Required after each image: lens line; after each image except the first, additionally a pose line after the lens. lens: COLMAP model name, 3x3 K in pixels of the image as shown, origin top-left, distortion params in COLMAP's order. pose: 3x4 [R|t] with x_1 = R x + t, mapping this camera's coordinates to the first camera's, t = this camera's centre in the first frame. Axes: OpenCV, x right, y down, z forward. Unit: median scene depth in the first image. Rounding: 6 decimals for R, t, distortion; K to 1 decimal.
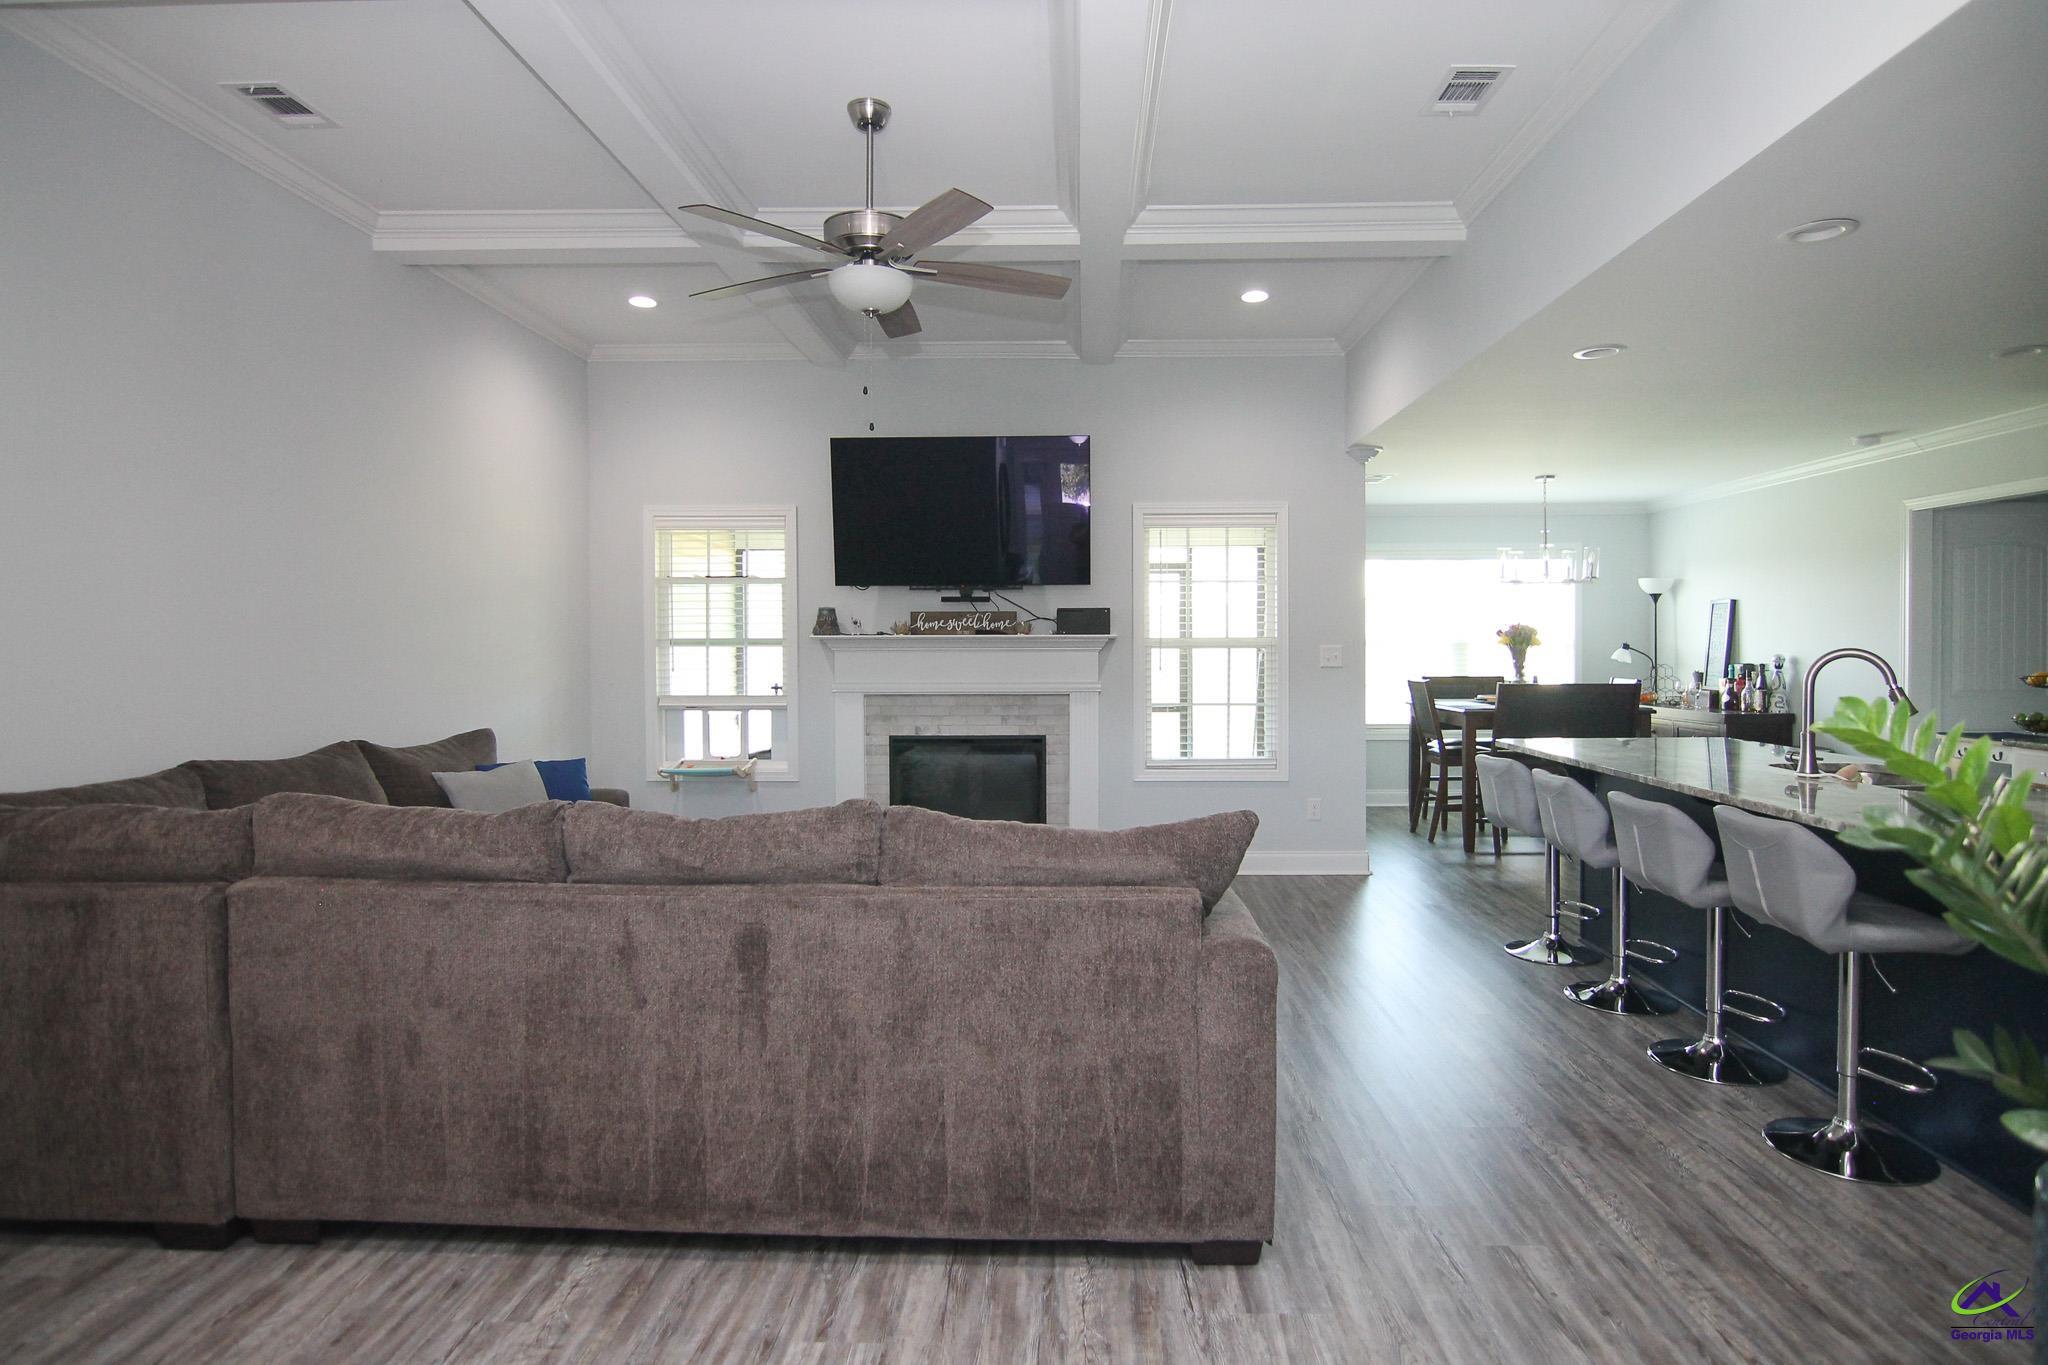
lens RADIAL K [[1082.2, 0, 1048.4], [0, 1082.2, 652.0], [0, 0, 1]] dist [-0.010277, -0.007911]
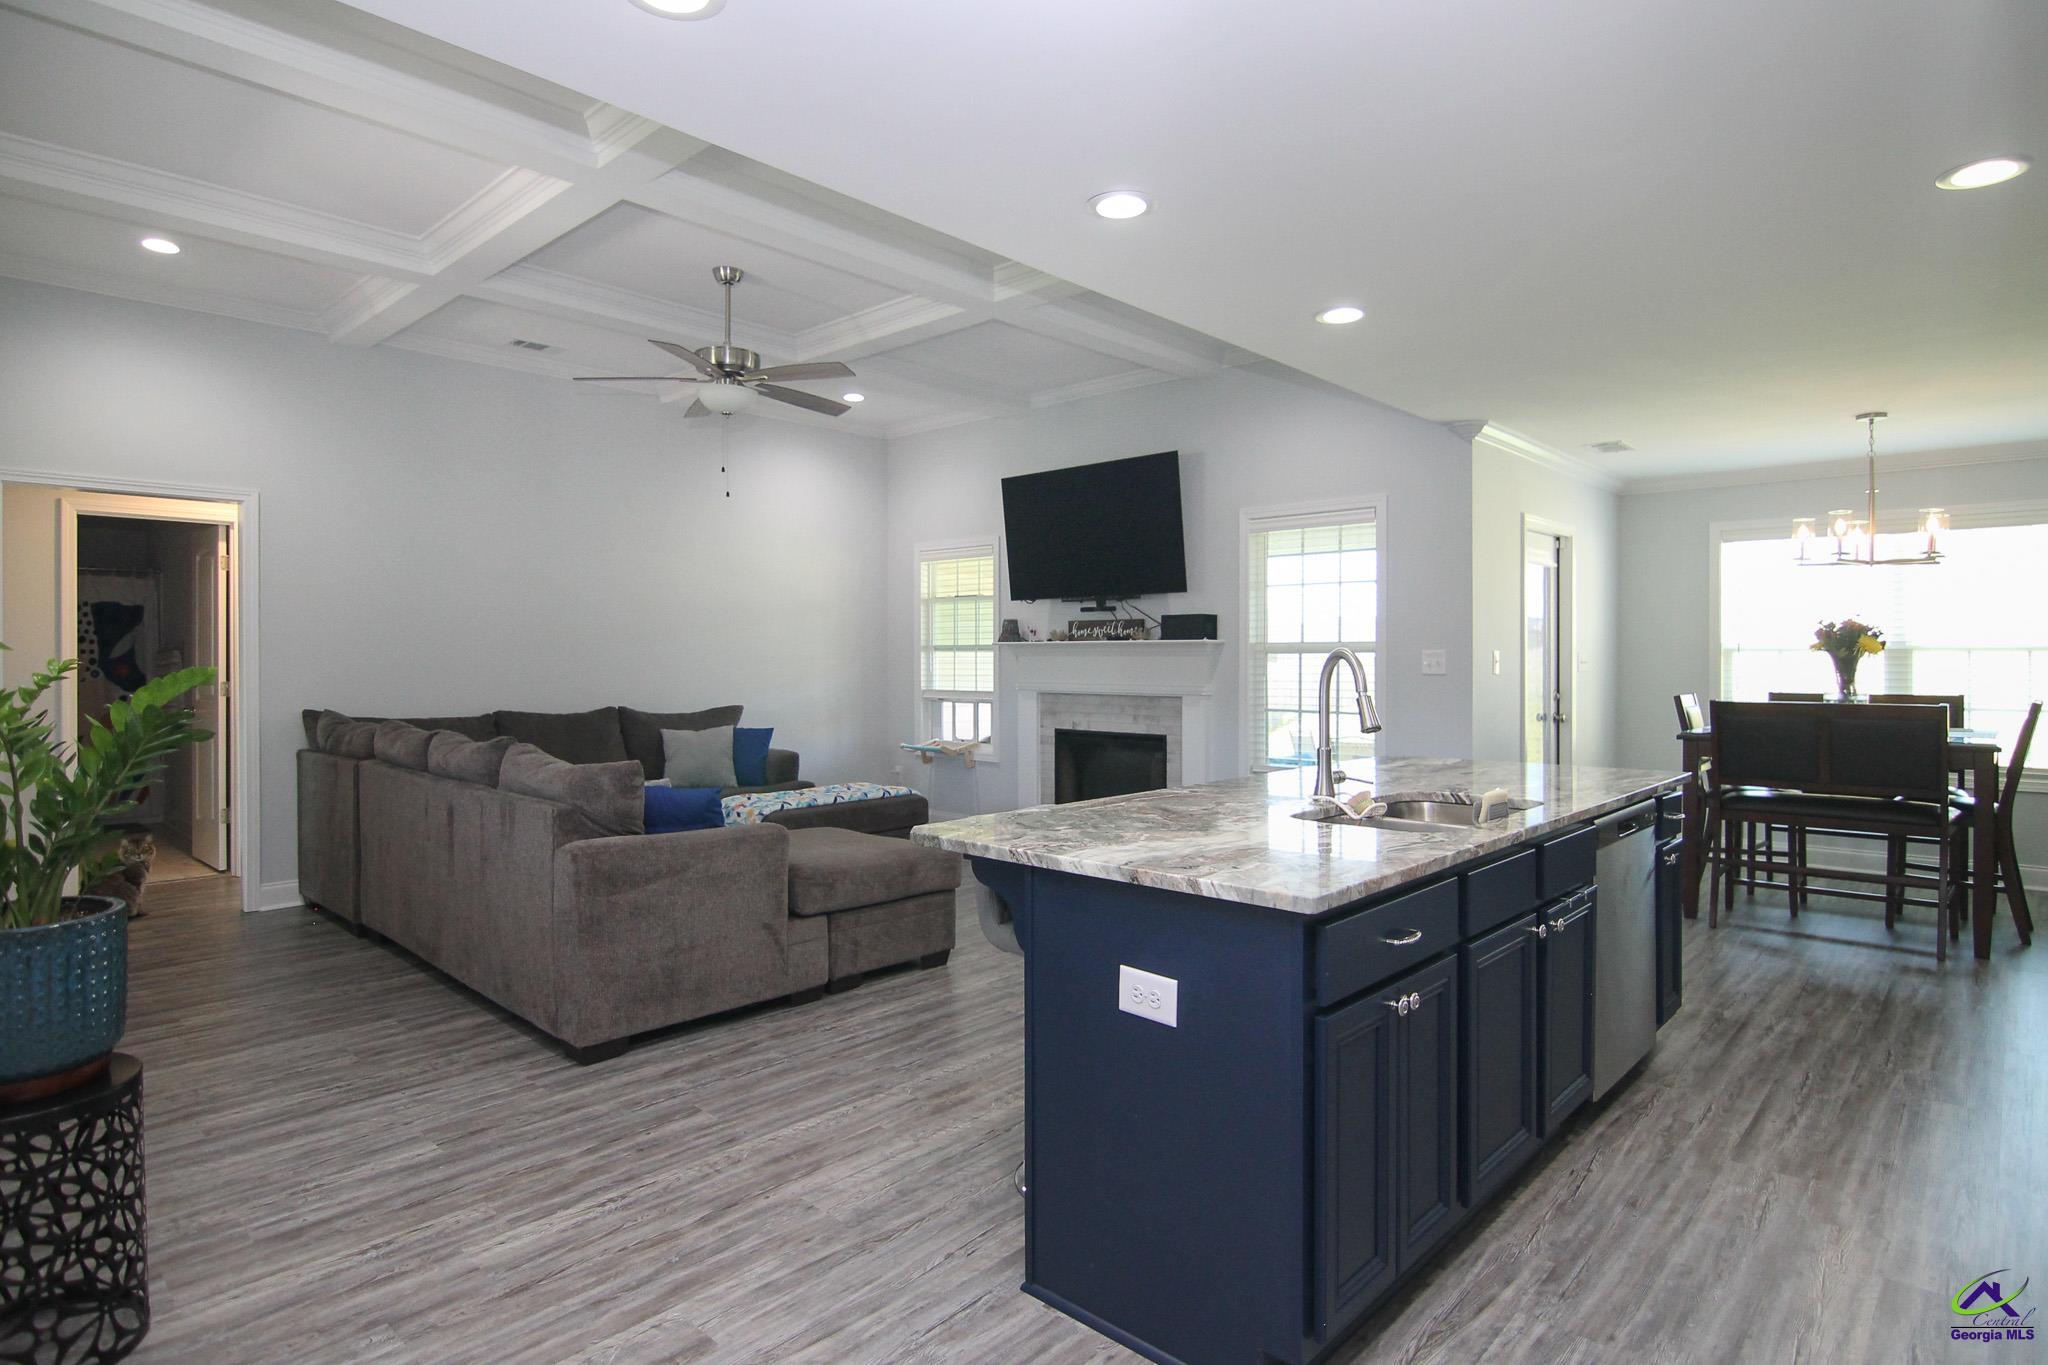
lens RADIAL K [[1082.2, 0, 1013.1], [0, 1082.2, 676.9], [0, 0, 1]] dist [-0.010277, -0.007911]
pose [[0.744156, 0.015530, -0.667825, 0.593966], [-0.005959, 0.999844, 0.016611, 0.003176], [0.667979, -0.008382, 0.744133, 0.110188]]
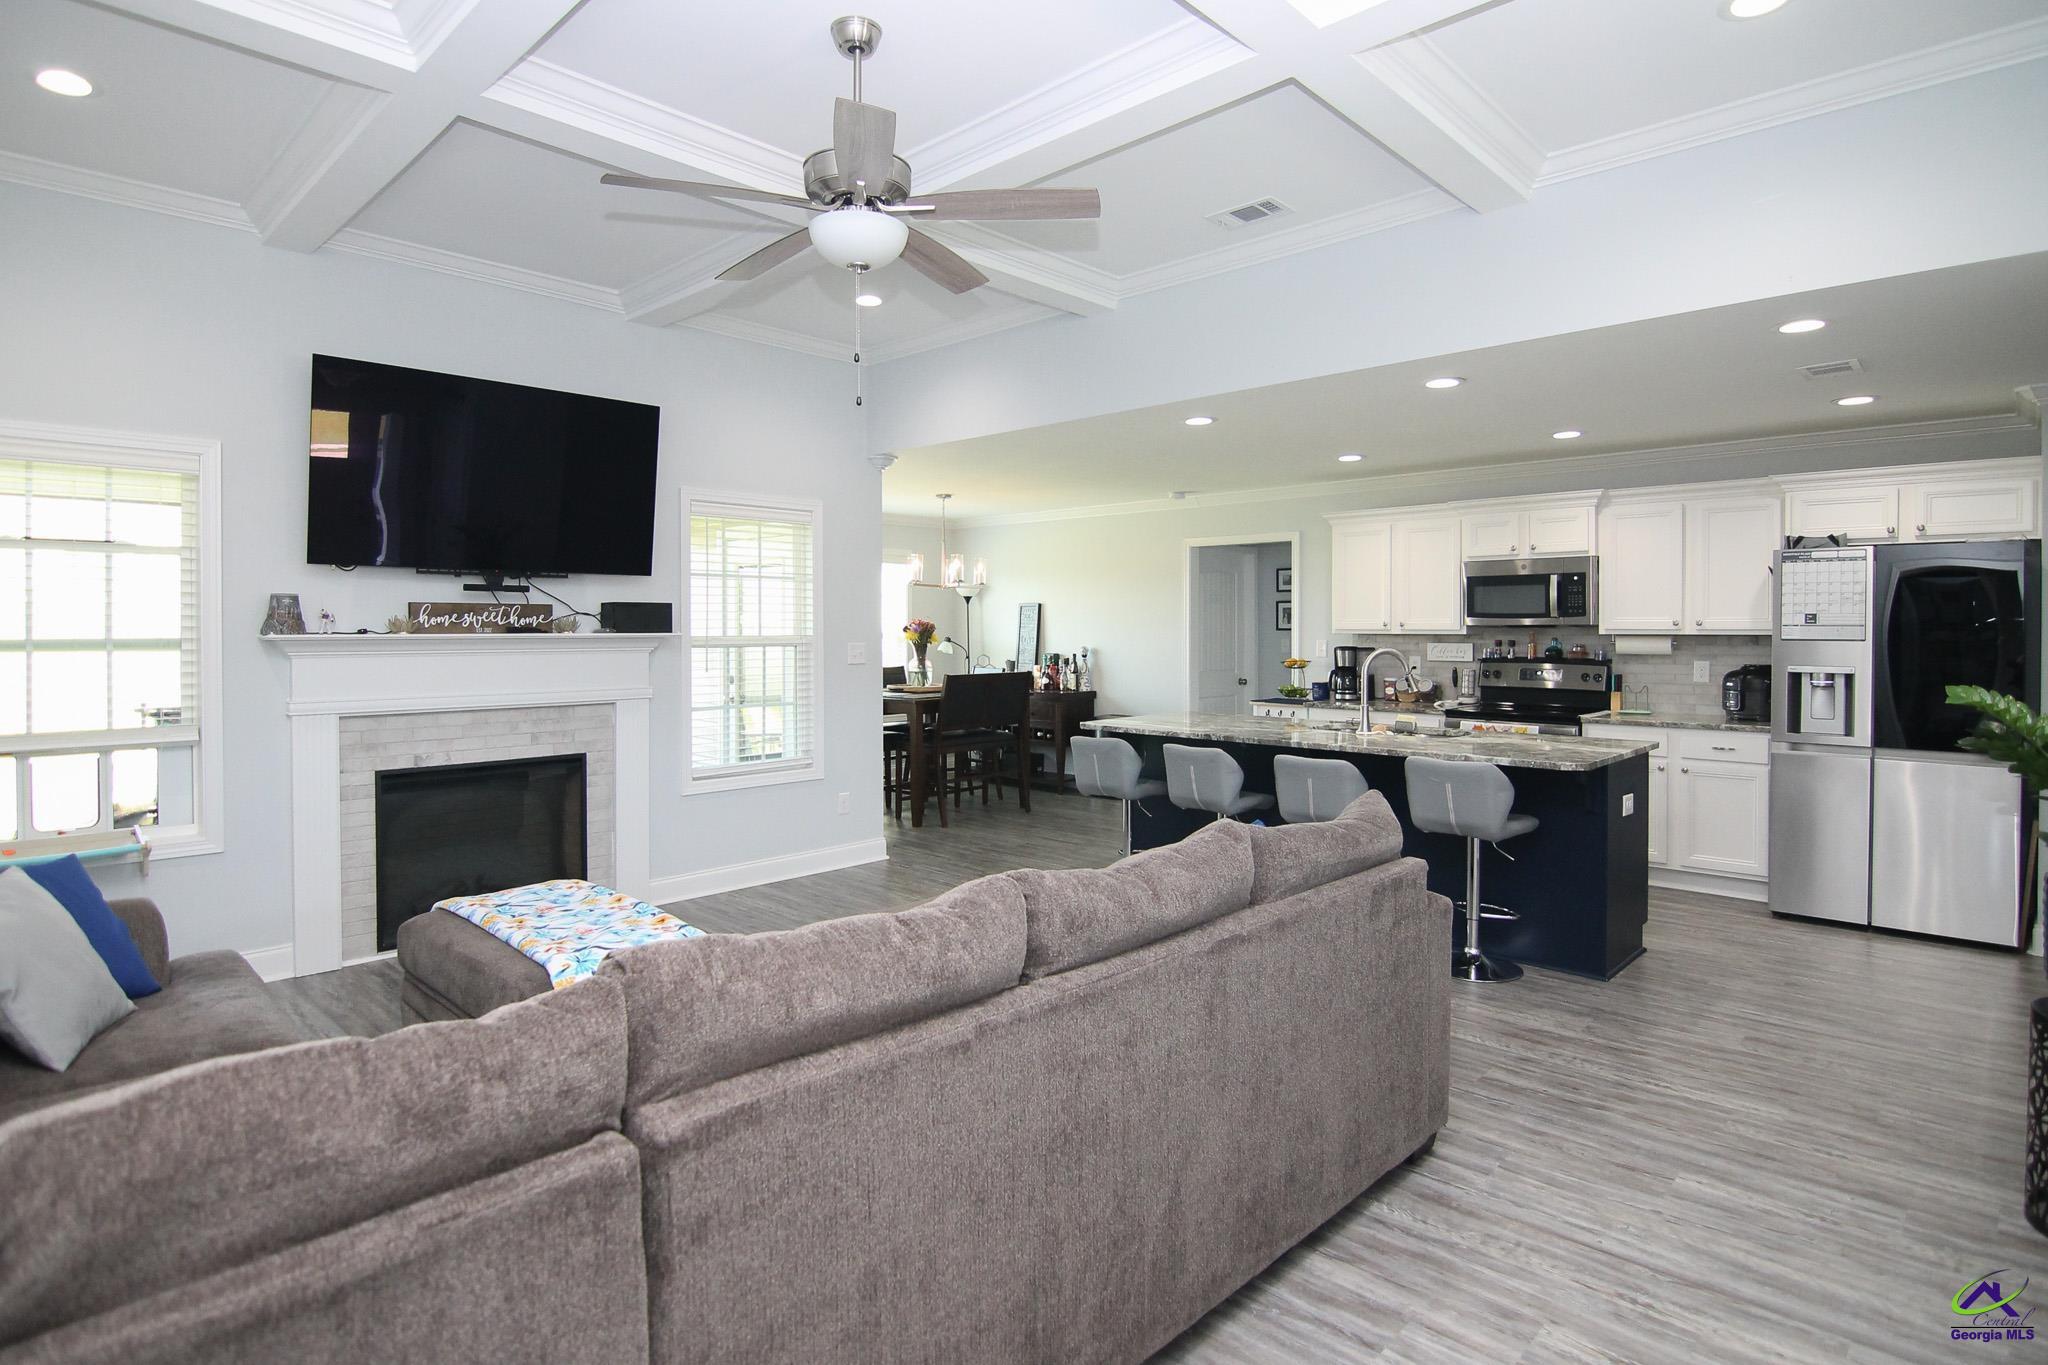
lens RADIAL K [[1082.2, 0, 1023.1], [0, 1082.2, 632.9], [0, 0, 1]] dist [-0.010277, -0.007911]
pose [[0.673323, -0.000909, 0.739348, -0.392828], [0.004508, 0.999986, -0.002877, -0.012070], [-0.739335, 0.005270, 0.673318, 0.185491]]
